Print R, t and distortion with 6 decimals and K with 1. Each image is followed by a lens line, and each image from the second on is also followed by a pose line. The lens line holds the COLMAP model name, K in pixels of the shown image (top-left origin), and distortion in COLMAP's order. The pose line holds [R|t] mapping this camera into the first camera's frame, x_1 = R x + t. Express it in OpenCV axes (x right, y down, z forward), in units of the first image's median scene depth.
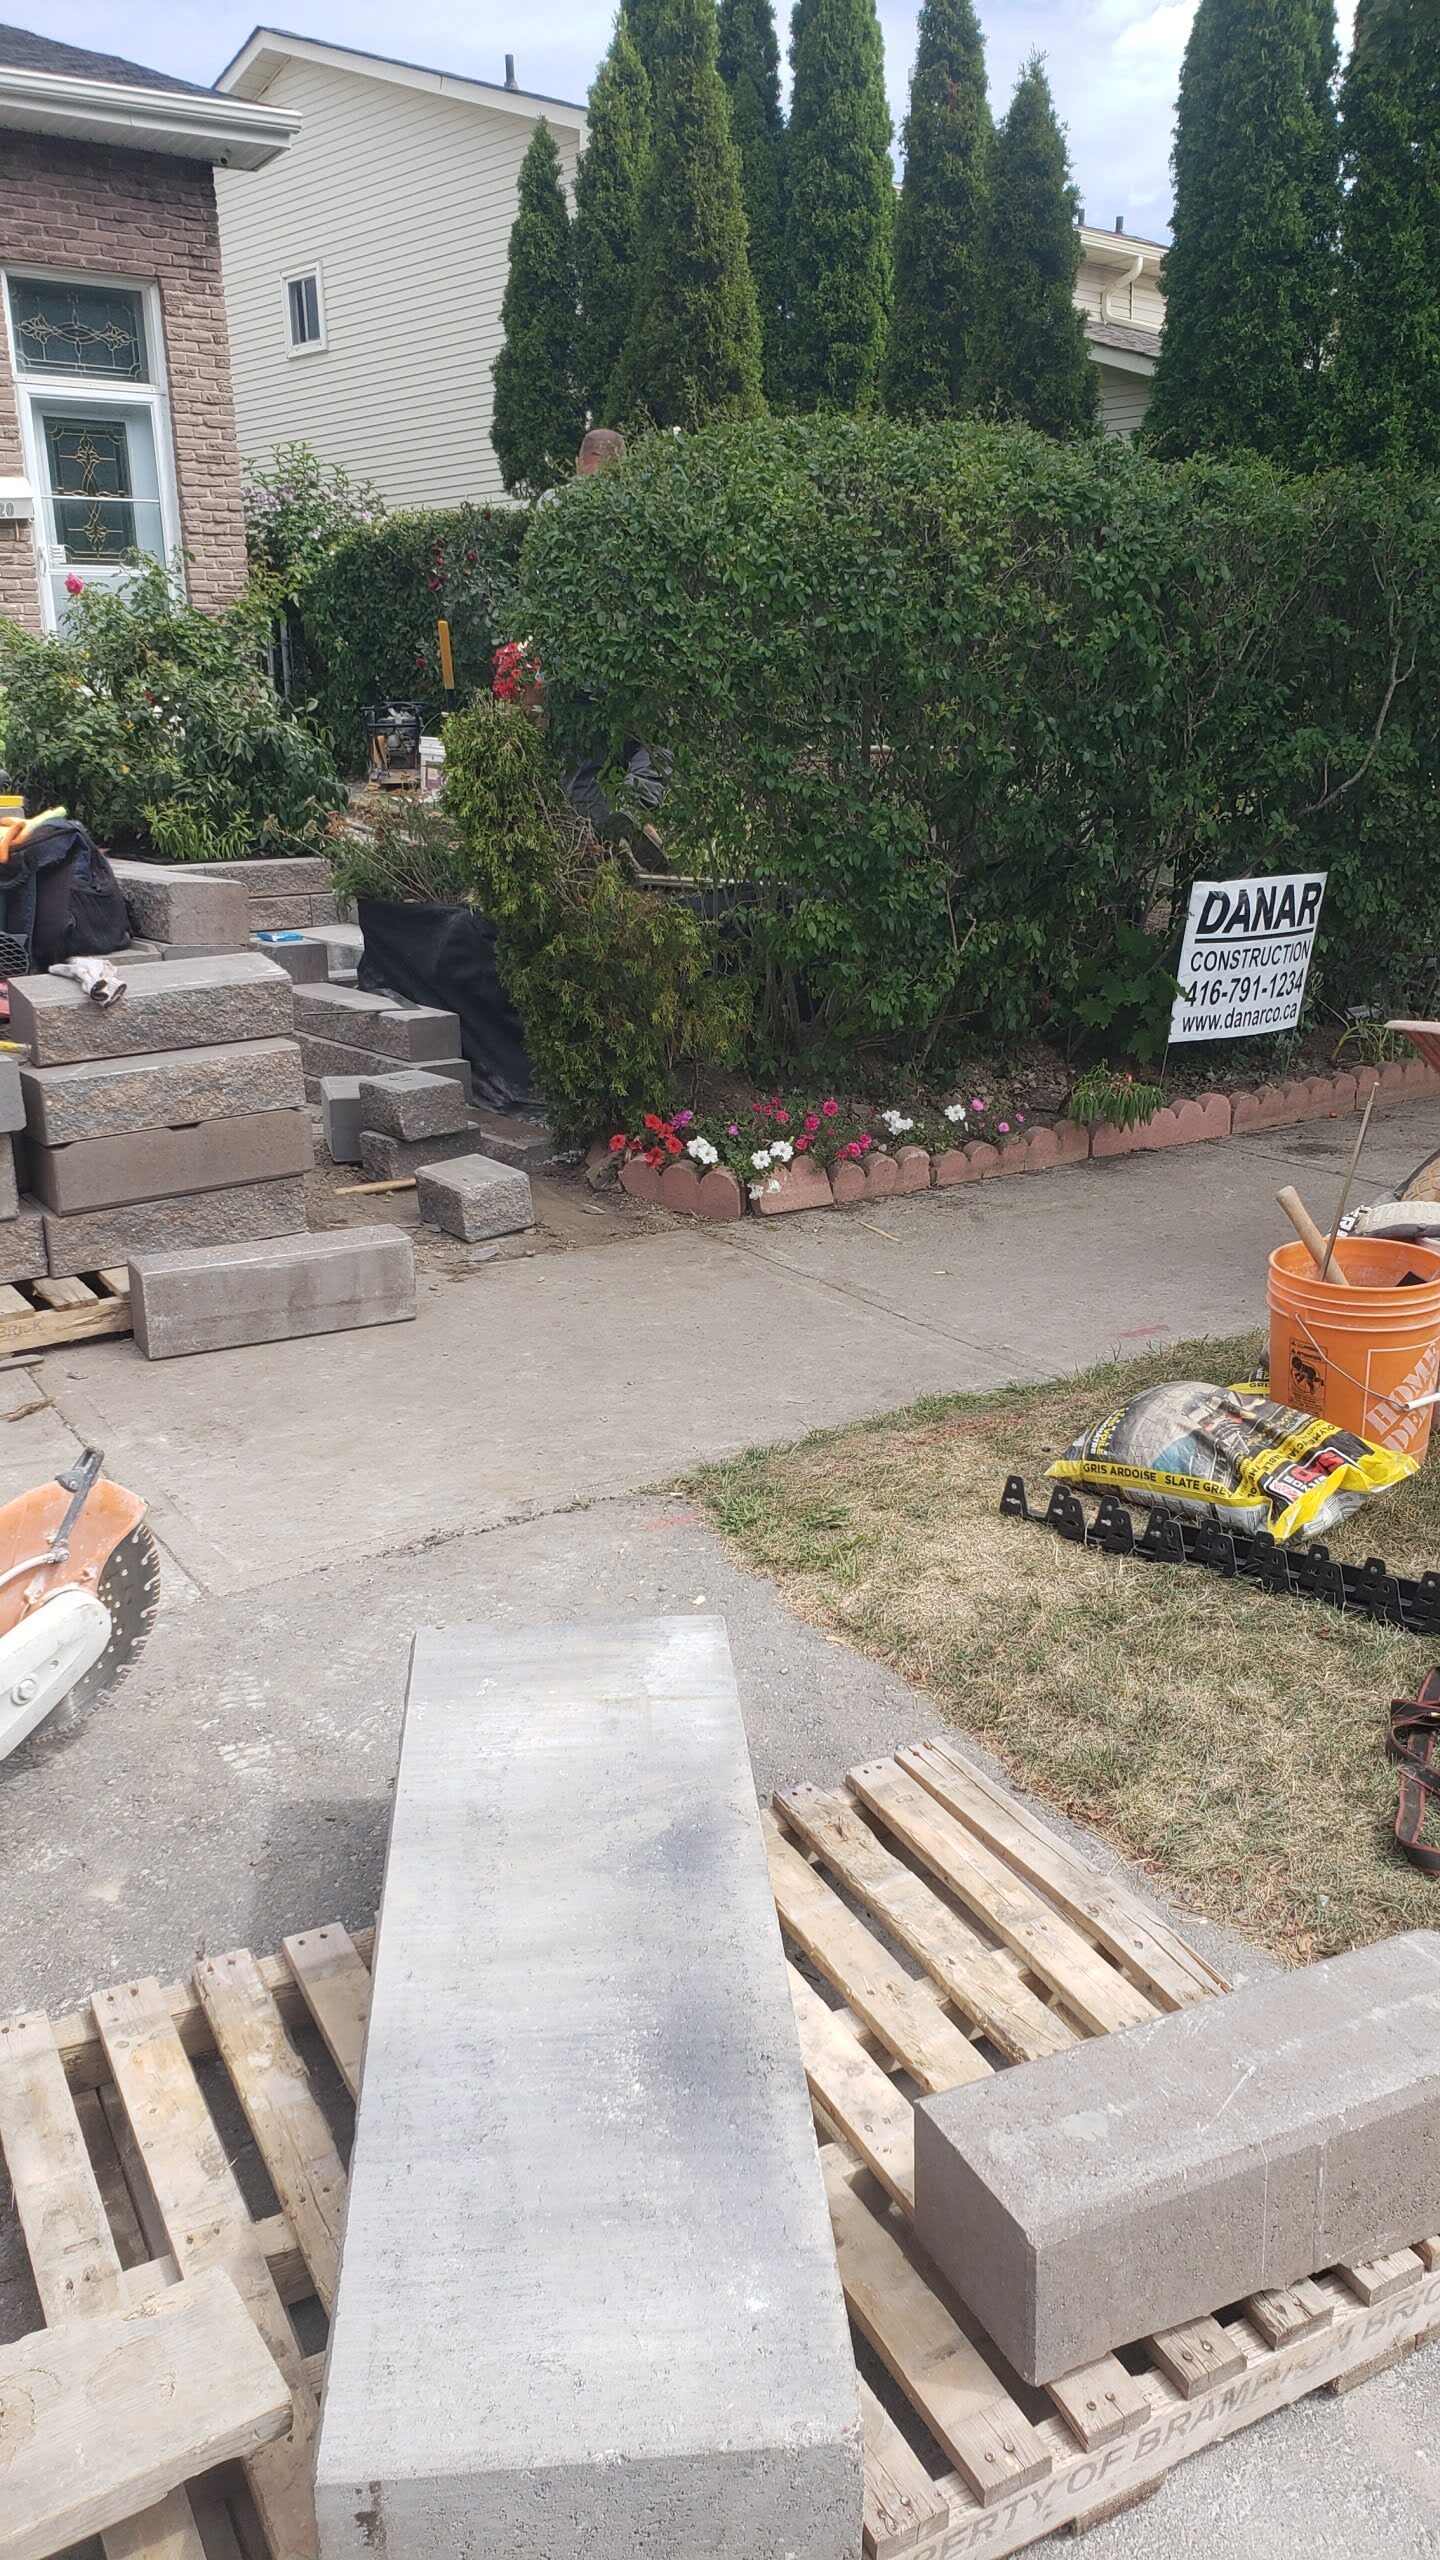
lens RADIAL K [[1960.9, 0, 720.0], [0, 1960.9, 1280.0], [0, 0, 1]] dist [-0.036696, 0.073263]
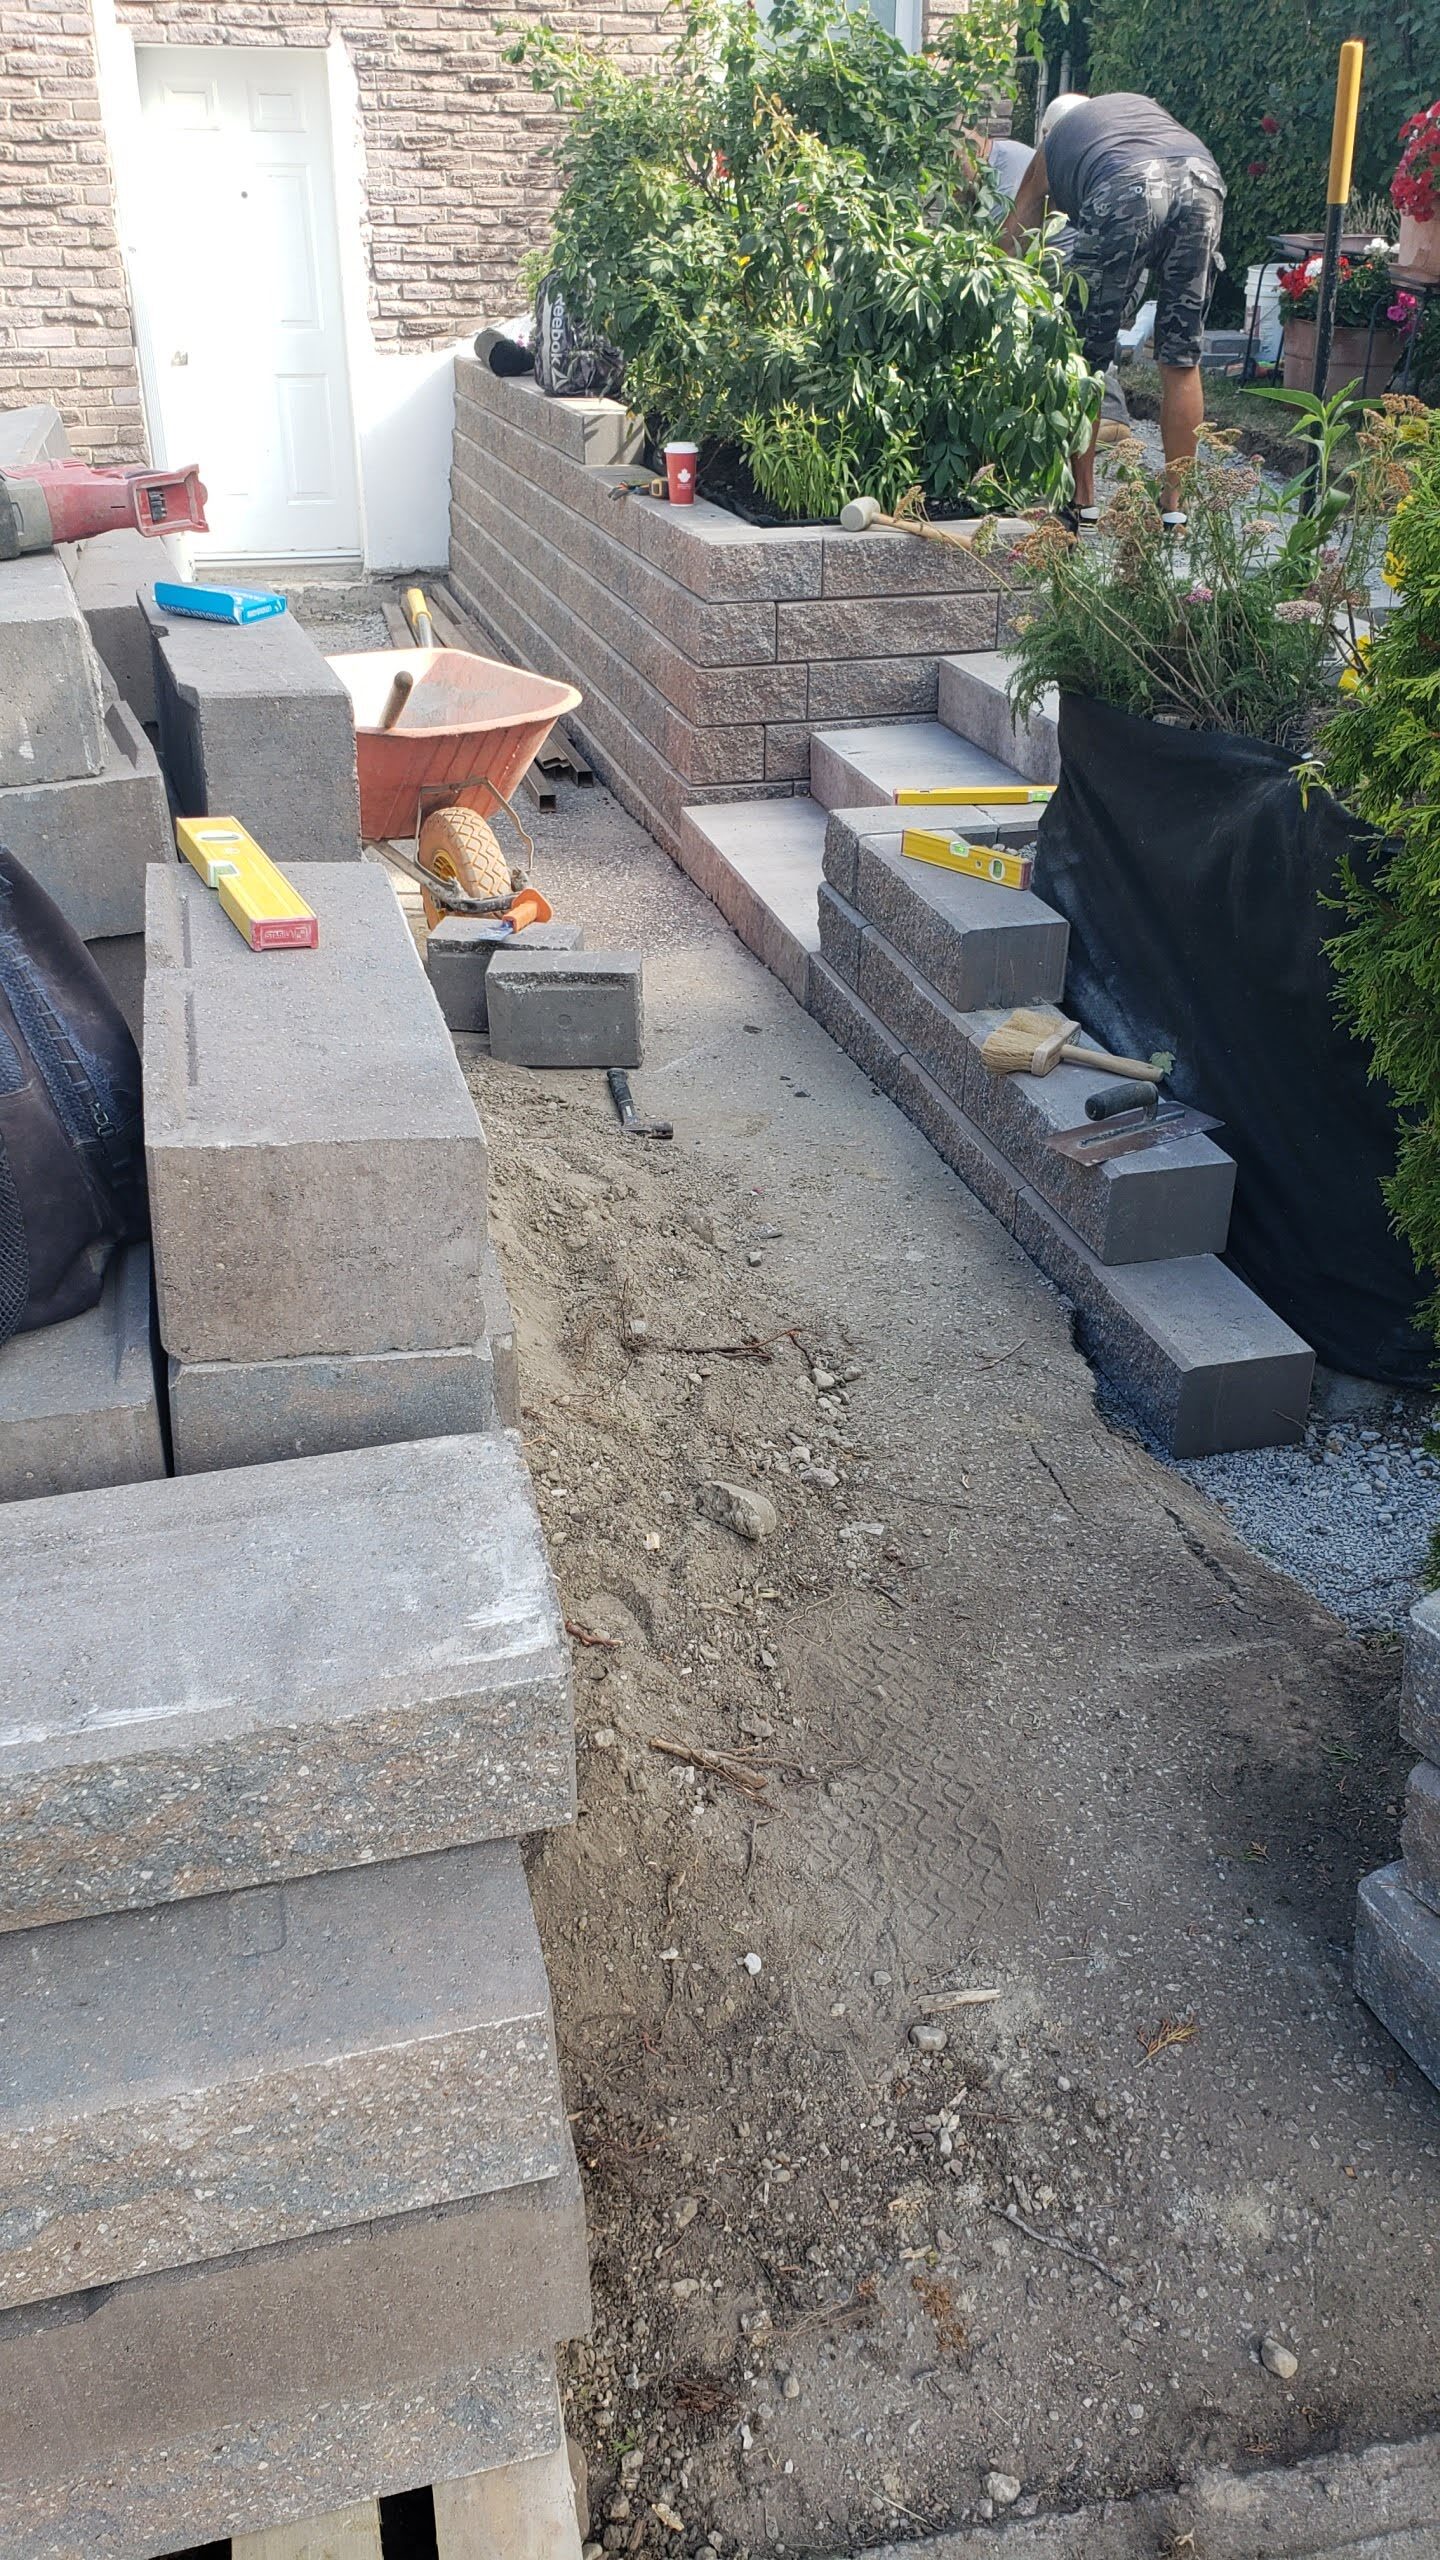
lens RADIAL K [[1939.9, 0, 720.0], [0, 1939.9, 1280.0], [0, 0, 1]] dist [0.039566, -0.008564]
pose [[0.932107, 0.187023, -0.310161, -0.050213], [-0.113522, 0.964072, 0.240163, -0.094393], [0.343933, -0.188647, 0.919849, 0.291244]]
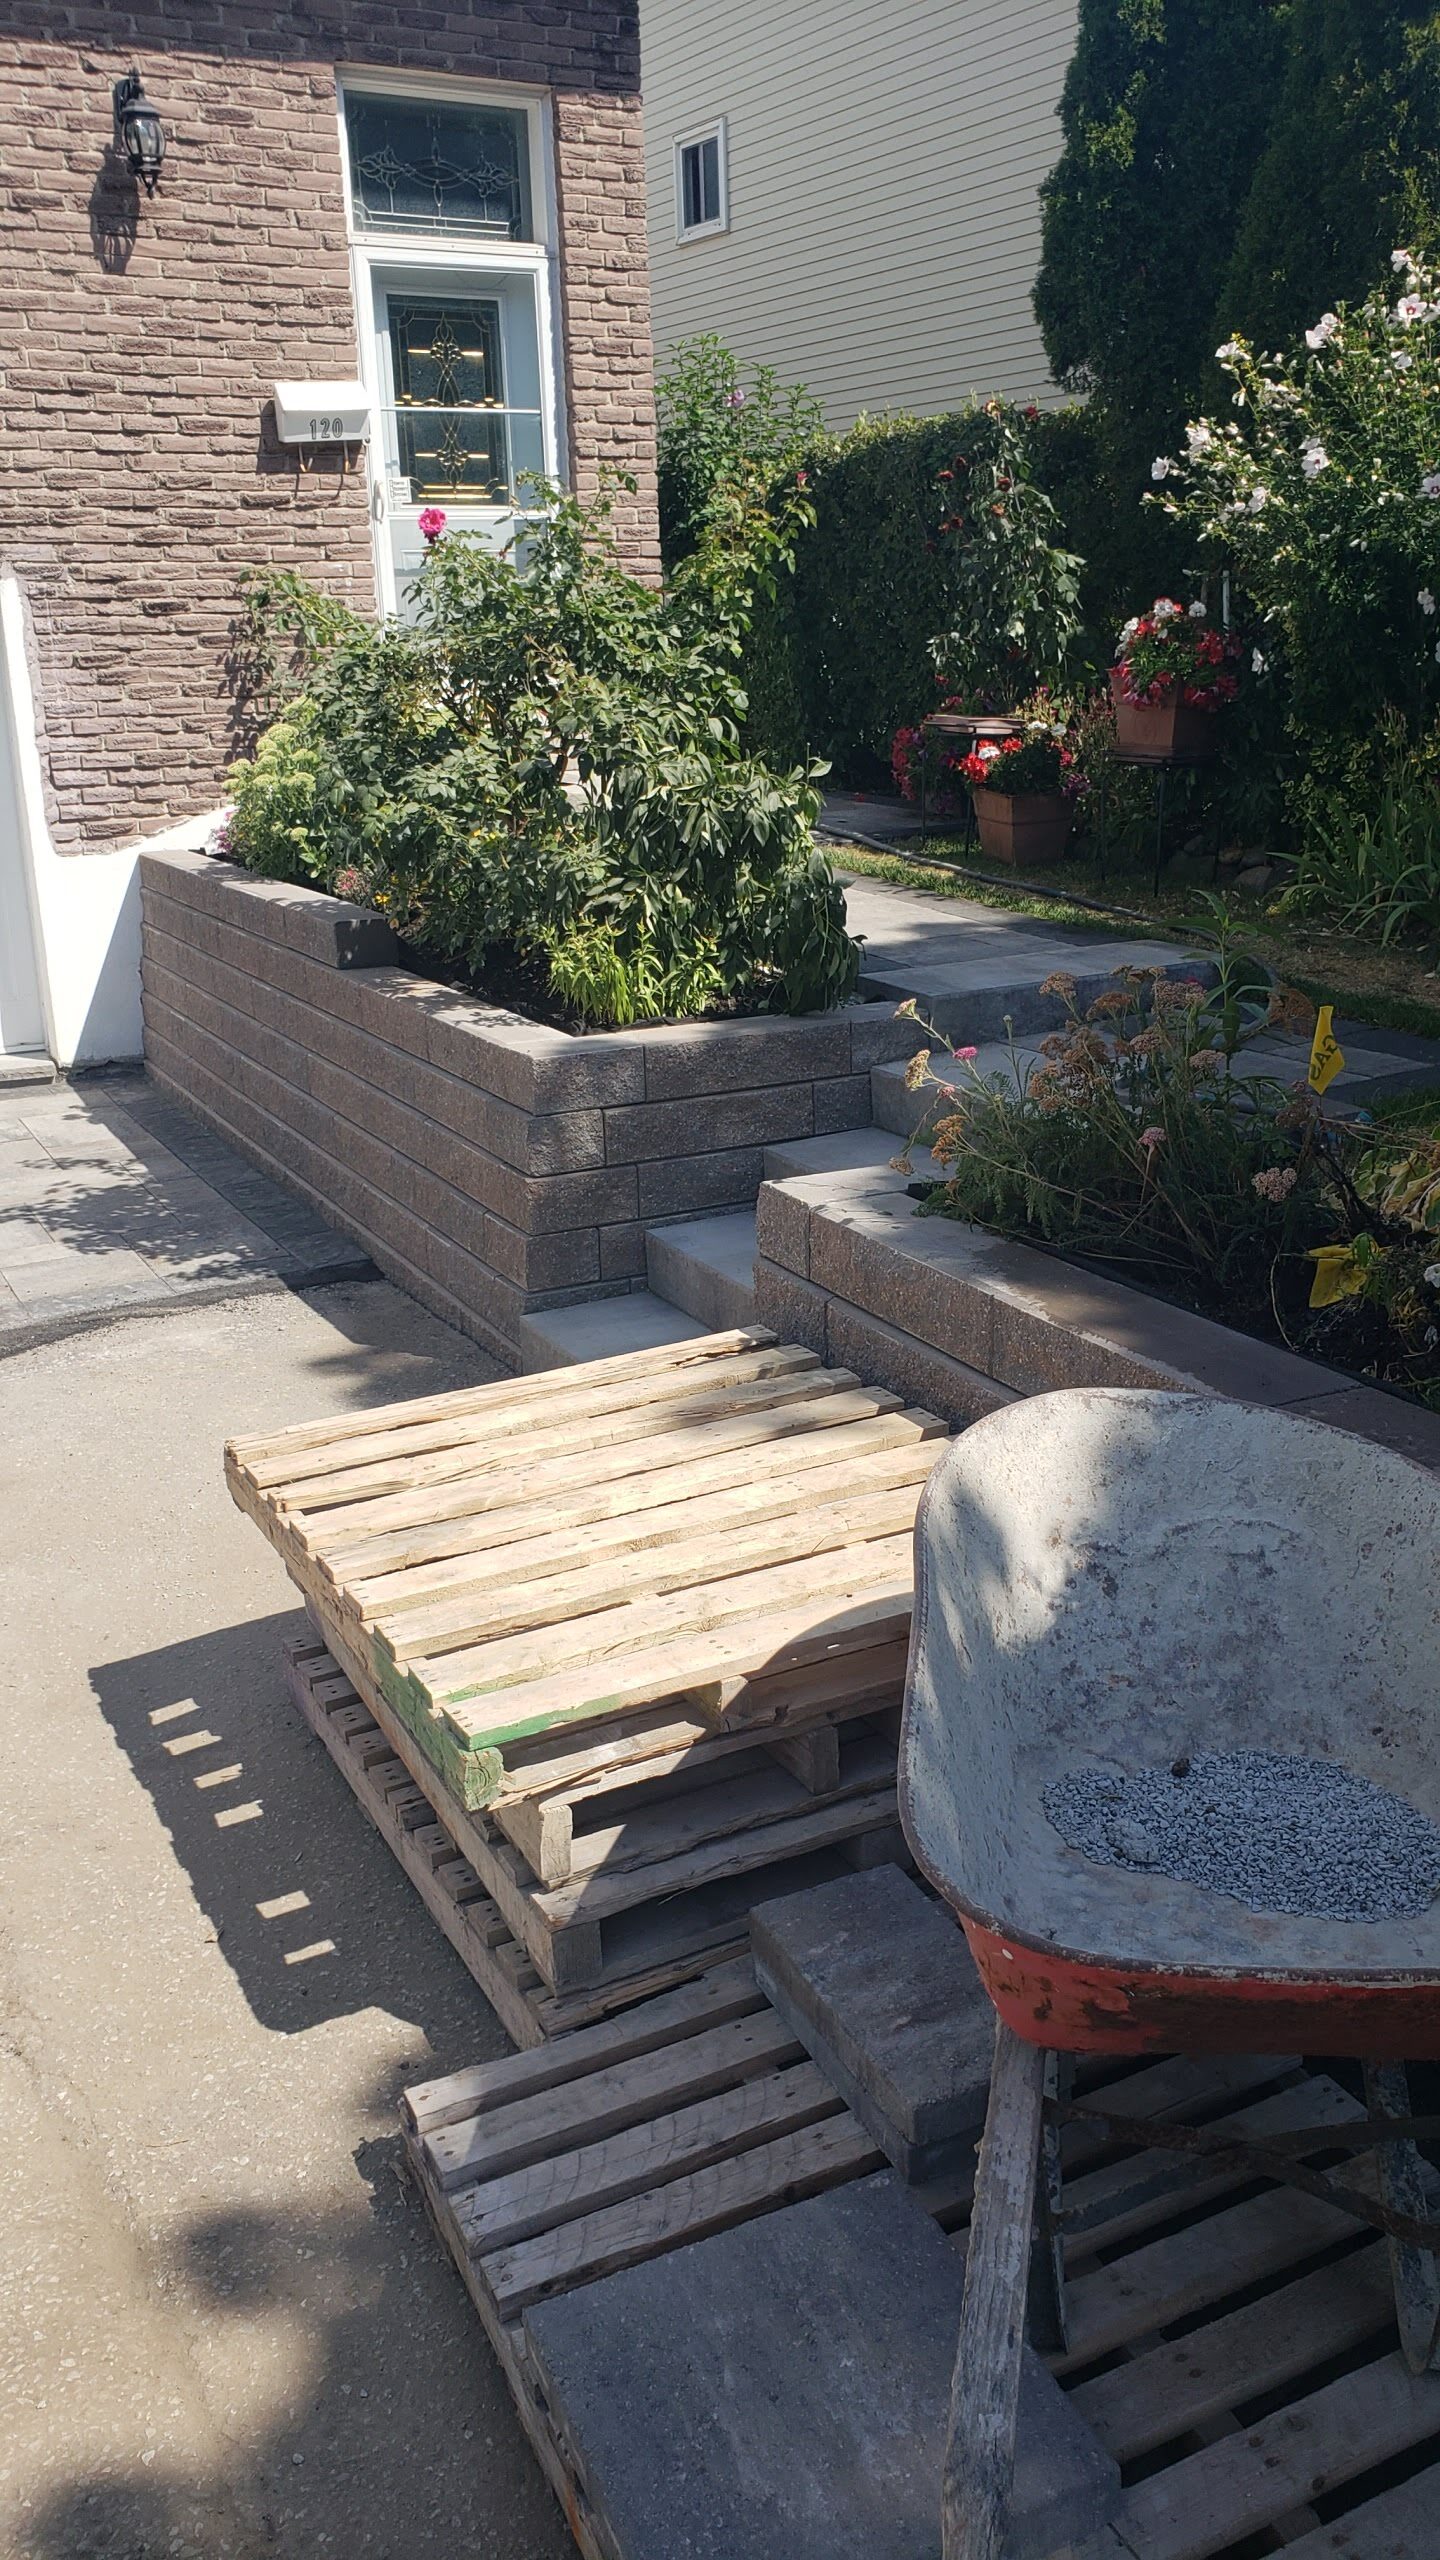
lens RADIAL K [[1960.9, 0, 720.0], [0, 1960.9, 1280.0], [0, 0, 1]] dist [-0.036696, 0.073263]
pose [[0.987802, 0.038929, -0.150772, -0.108633], [-0.034437, 0.998885, 0.032292, -0.113983], [0.151861, -0.026706, 0.988041, 0.314014]]
